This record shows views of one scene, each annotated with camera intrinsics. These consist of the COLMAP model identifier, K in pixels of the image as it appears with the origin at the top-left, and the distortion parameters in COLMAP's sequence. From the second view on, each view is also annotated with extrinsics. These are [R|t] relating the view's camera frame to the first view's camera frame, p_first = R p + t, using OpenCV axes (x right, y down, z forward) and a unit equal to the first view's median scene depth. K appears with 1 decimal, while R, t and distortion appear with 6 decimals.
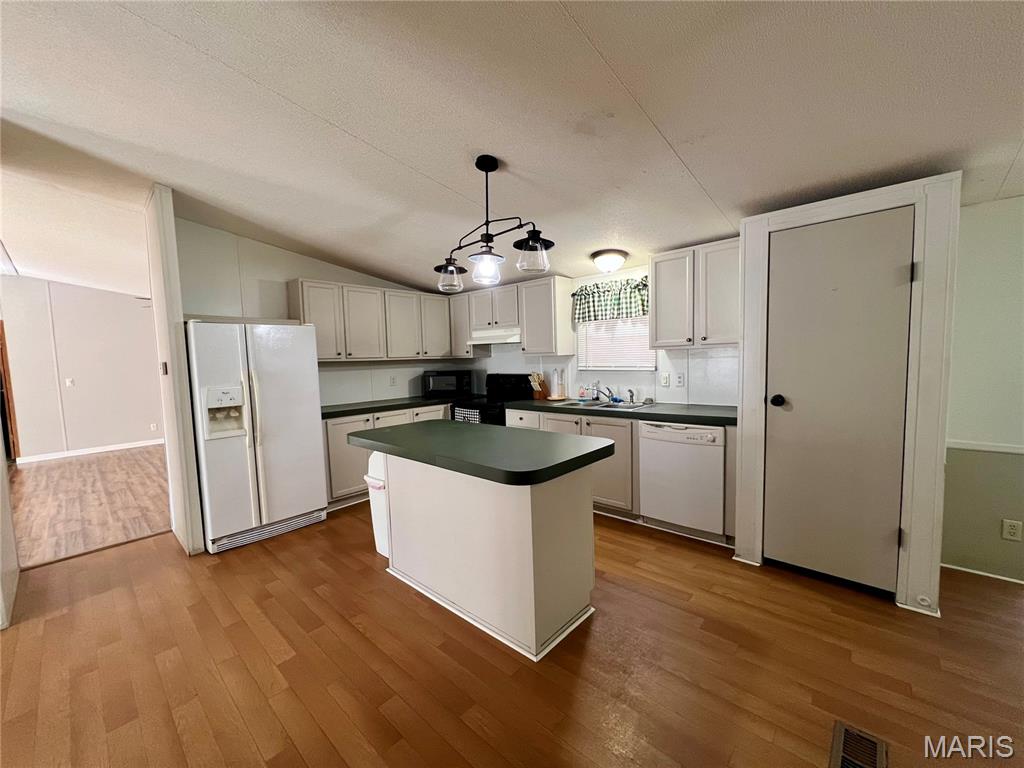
lens RADIAL K [[409.0, 0, 513.7], [0, 409.0, 386.9], [0, 0, 1]] dist [-0.002454, 0.000005]
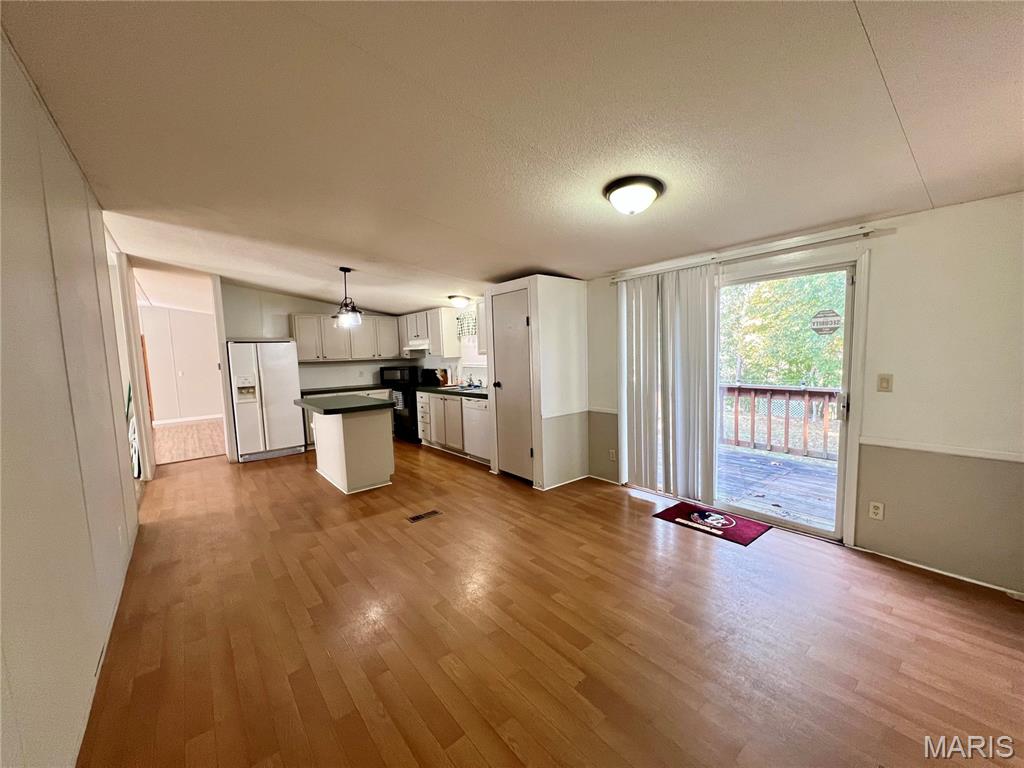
lens RADIAL K [[408.3, 0, 510.4], [0, 408.3, 385.6], [0, 0, 1]] dist [0.002435, 0.000424]
pose [[0.987271, 0.008128, -0.158839, 0.717009], [-0.005877, 0.999876, 0.014634, 0.007463], [0.158938, -0.013514, 0.987196, -0.610357]]
